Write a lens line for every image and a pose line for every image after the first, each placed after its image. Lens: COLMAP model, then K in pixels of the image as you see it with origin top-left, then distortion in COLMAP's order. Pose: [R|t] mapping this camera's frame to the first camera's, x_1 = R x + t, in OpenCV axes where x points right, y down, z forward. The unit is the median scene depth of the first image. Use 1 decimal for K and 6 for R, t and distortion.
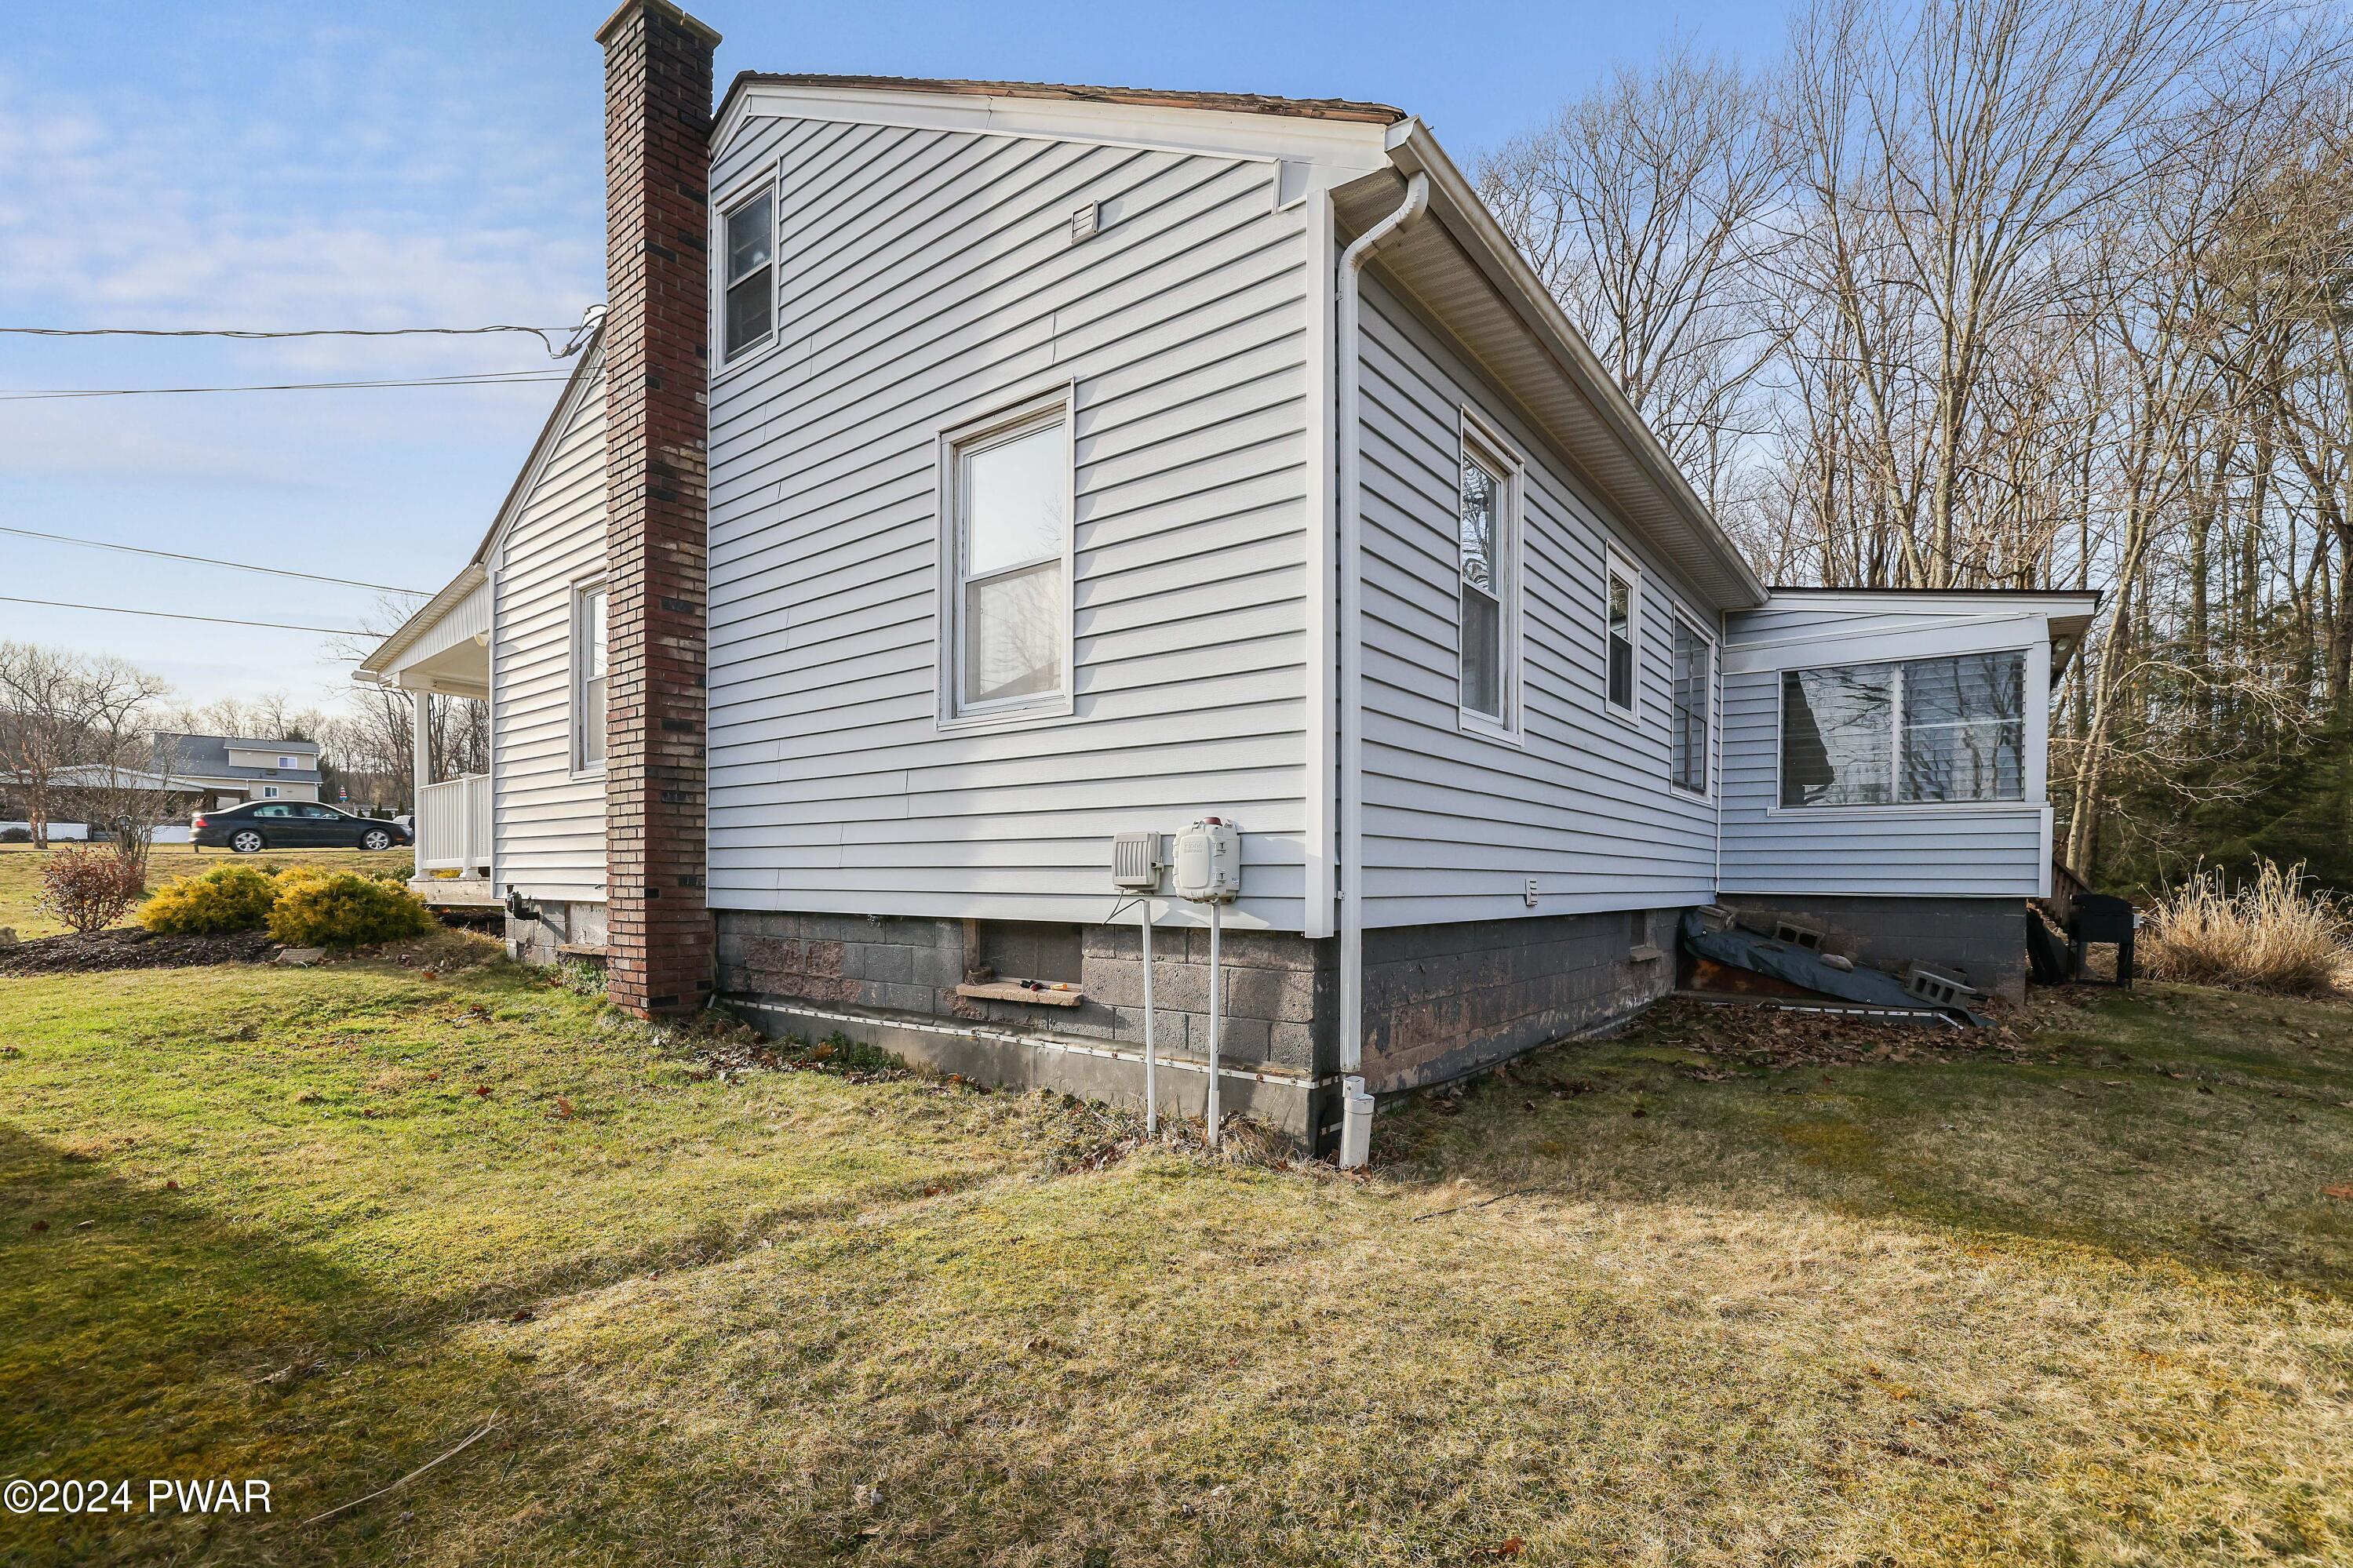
lens RADIAL K [[1059.5, 0, 1170.2], [0, 1059.5, 915.5], [0, 0, 1]] dist [0.000199, 0.000155]
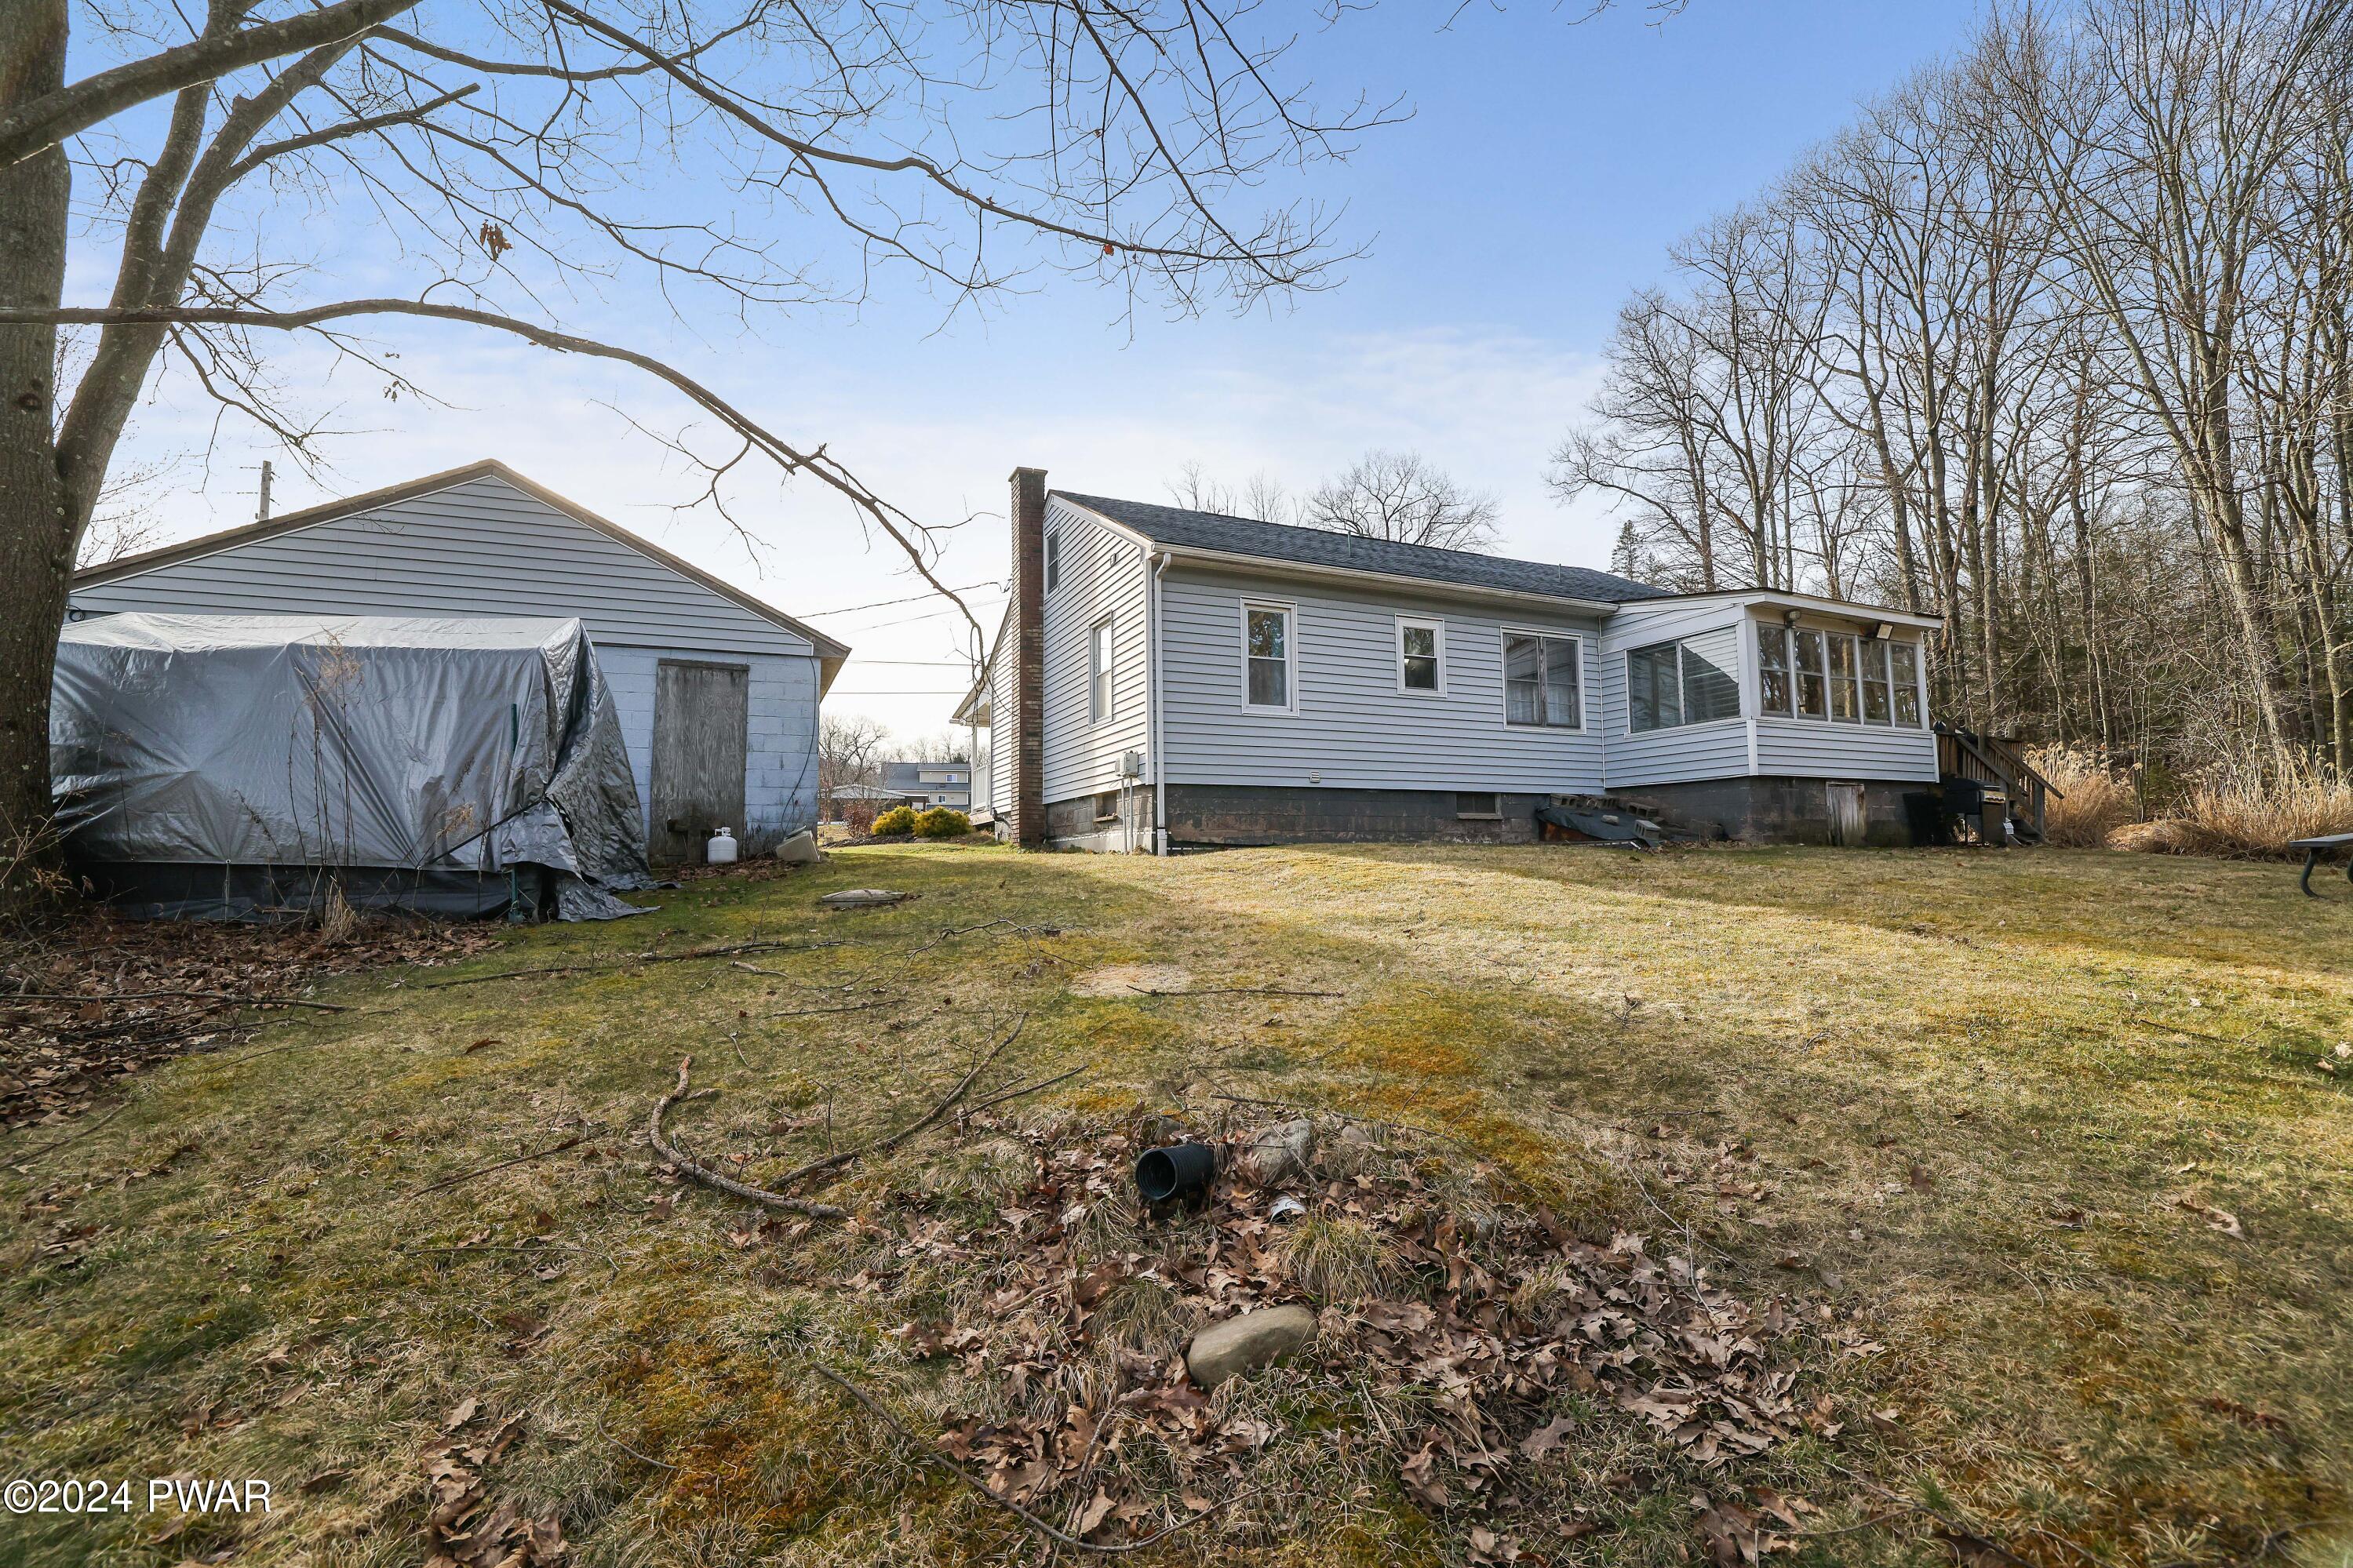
lens RADIAL K [[992.5, 0, 1176.5], [0, 992.5, 784.0], [0, 0, 1]] dist [-0.000138, 0.000015]
pose [[0.889660, -0.053479, -0.453480, 0.924112], [0.004815, 0.994162, -0.107794, 0.200818], [0.456597, 0.093716, 0.884724, -0.951975]]
